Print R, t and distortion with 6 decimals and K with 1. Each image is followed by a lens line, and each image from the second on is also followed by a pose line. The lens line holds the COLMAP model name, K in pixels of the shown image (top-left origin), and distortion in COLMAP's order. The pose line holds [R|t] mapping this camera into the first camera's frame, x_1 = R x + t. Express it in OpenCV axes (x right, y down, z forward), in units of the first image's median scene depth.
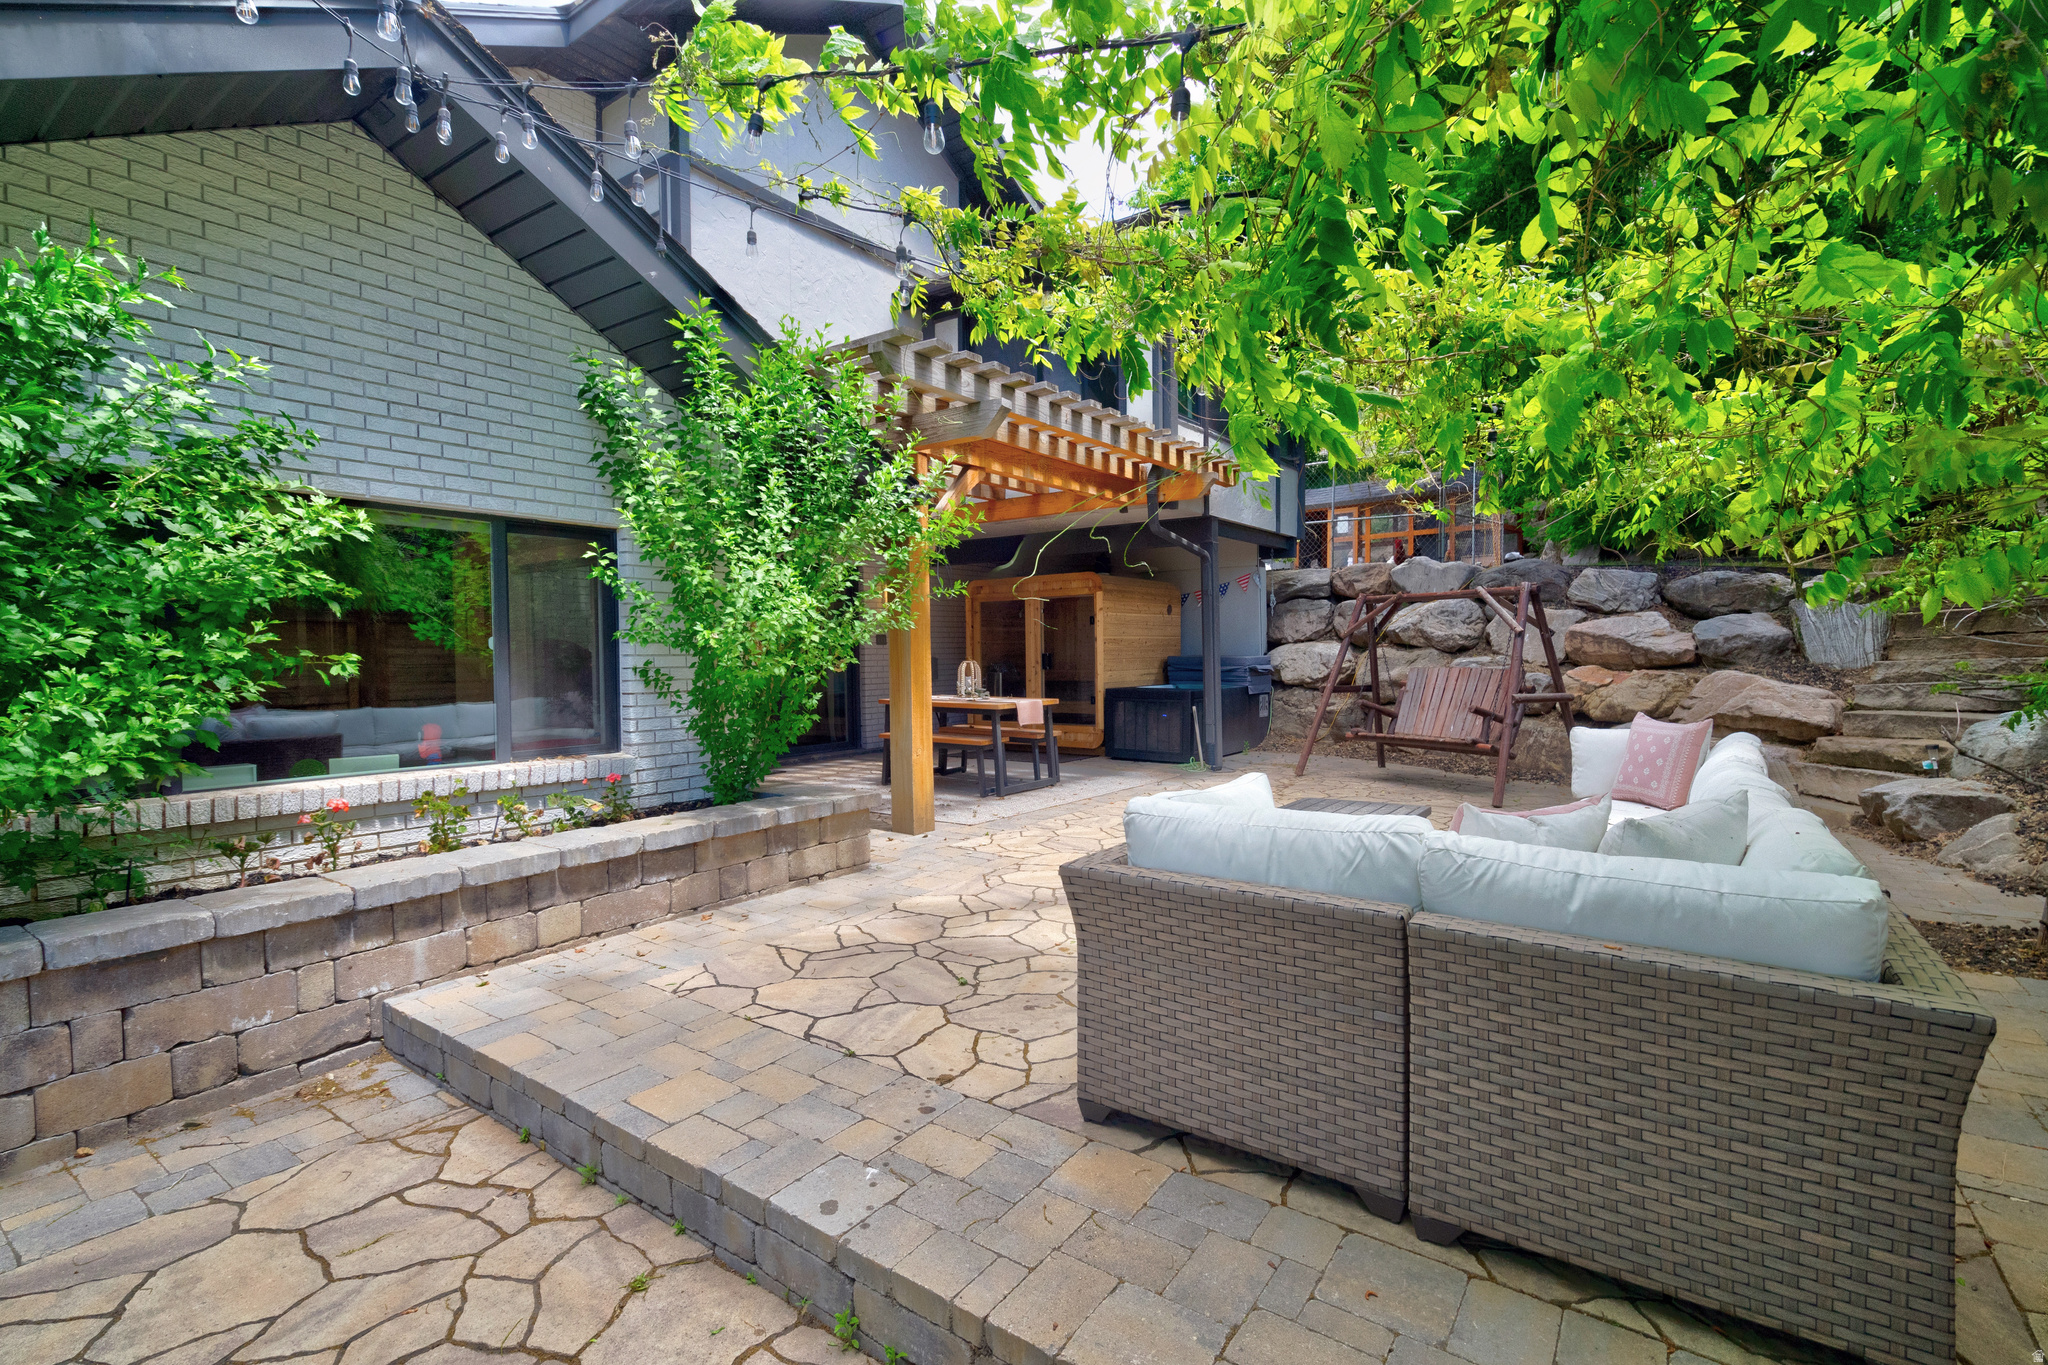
lens RADIAL K [[929.0, 0, 1010.4], [0, 929.0, 673.5], [0, 0, 1]] dist [-0.001413, 0.000056]
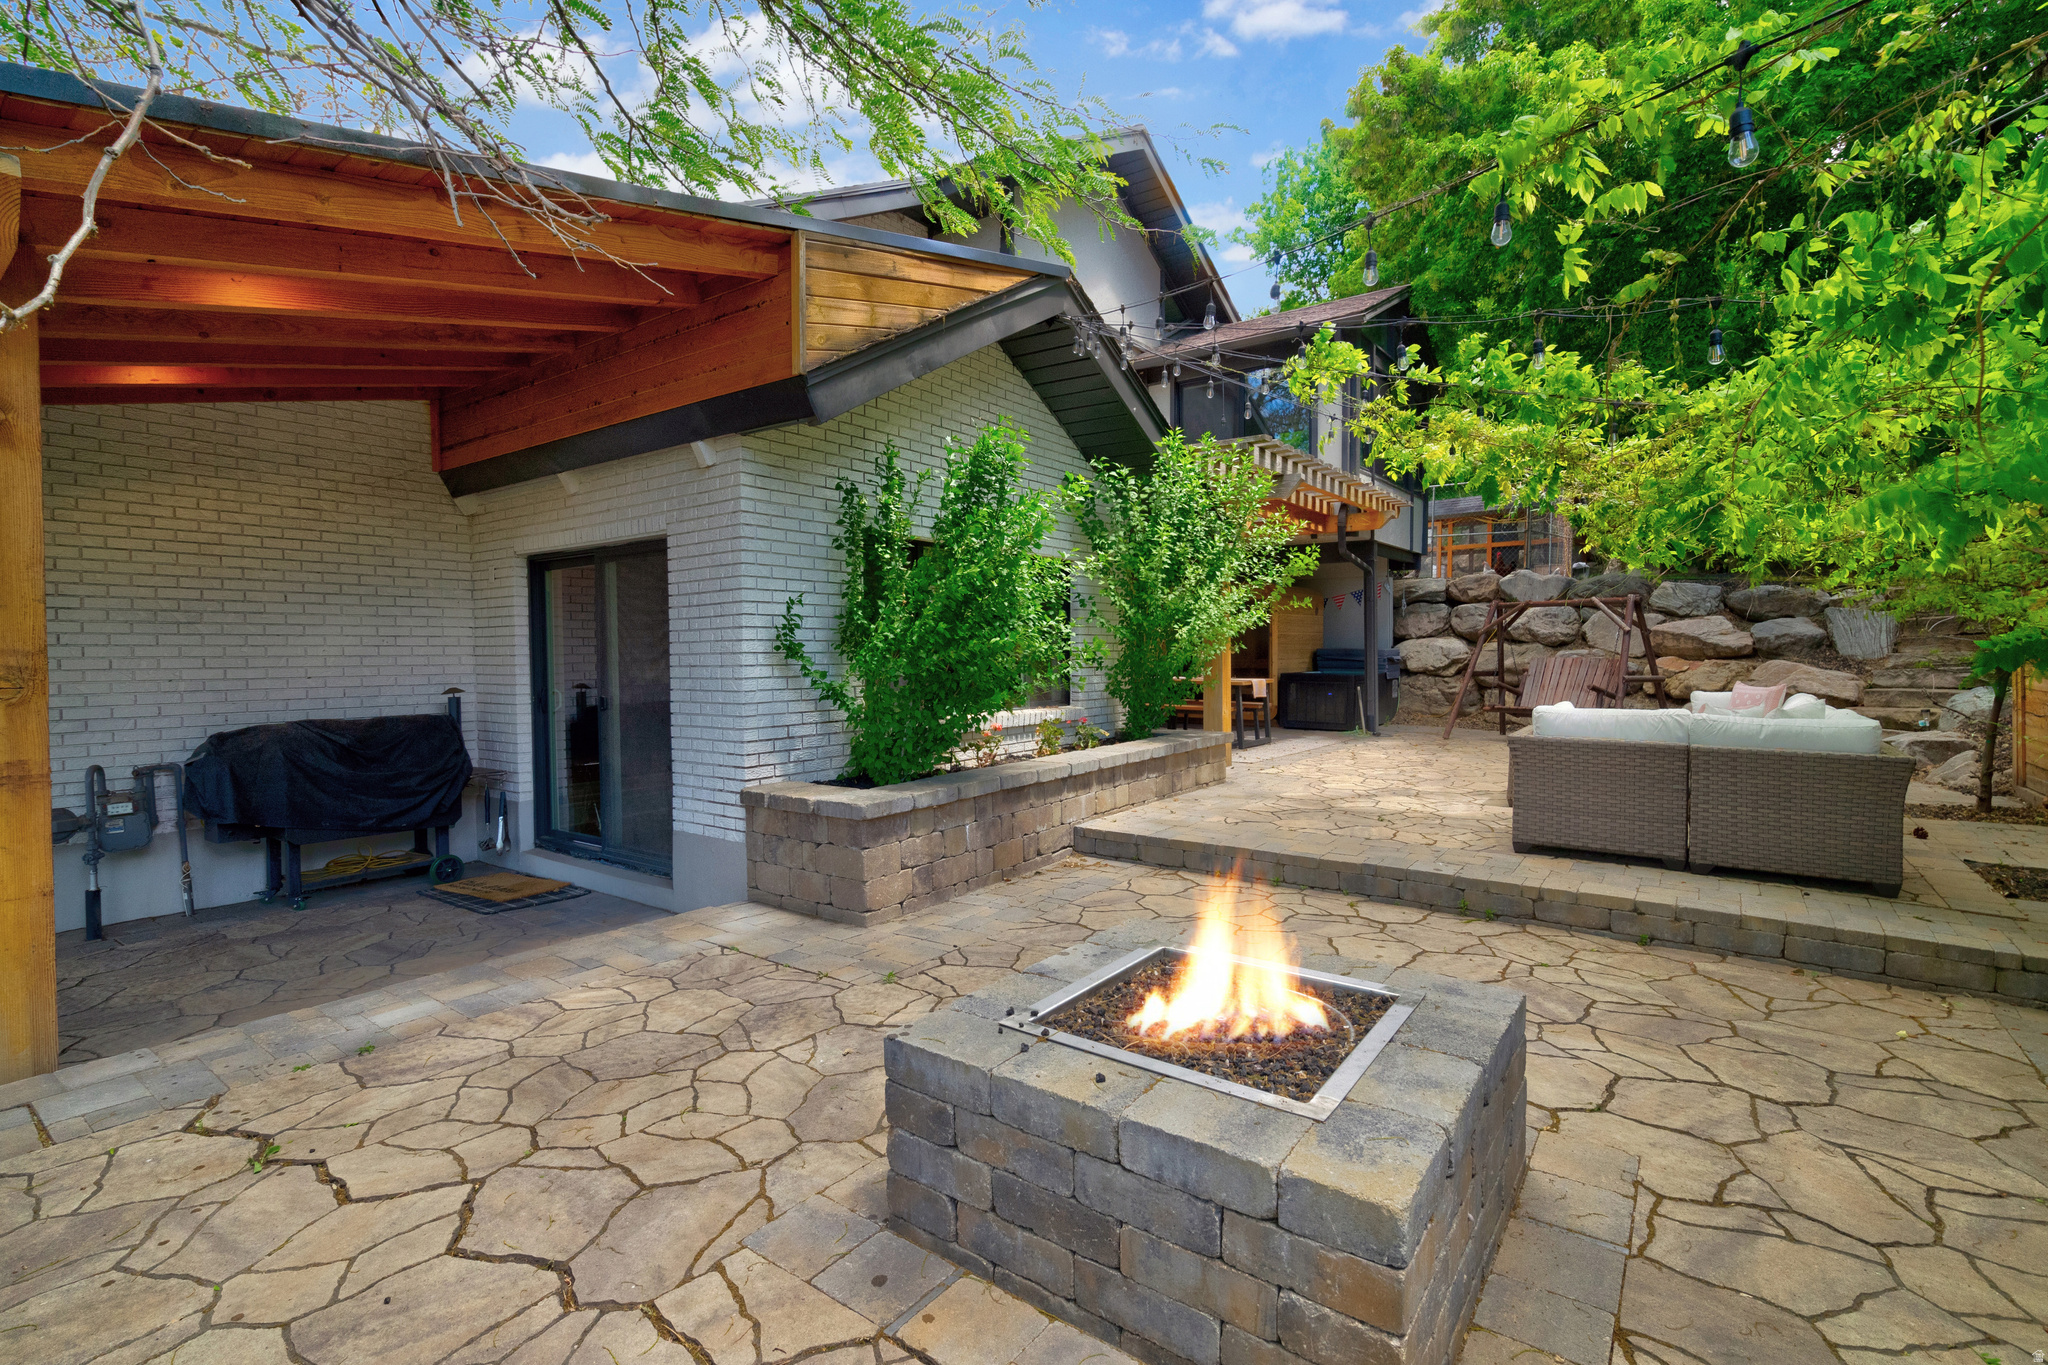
lens RADIAL K [[929.0, 0, 1010.4], [0, 929.0, 673.5], [0, 0, 1]] dist [-0.001413, 0.000056]
pose [[0.999917, 0.005796, -0.011505, -0.308016], [-0.005738, 0.999971, 0.005074, 0.014657], [0.011534, -0.005008, 0.999921, -0.340774]]
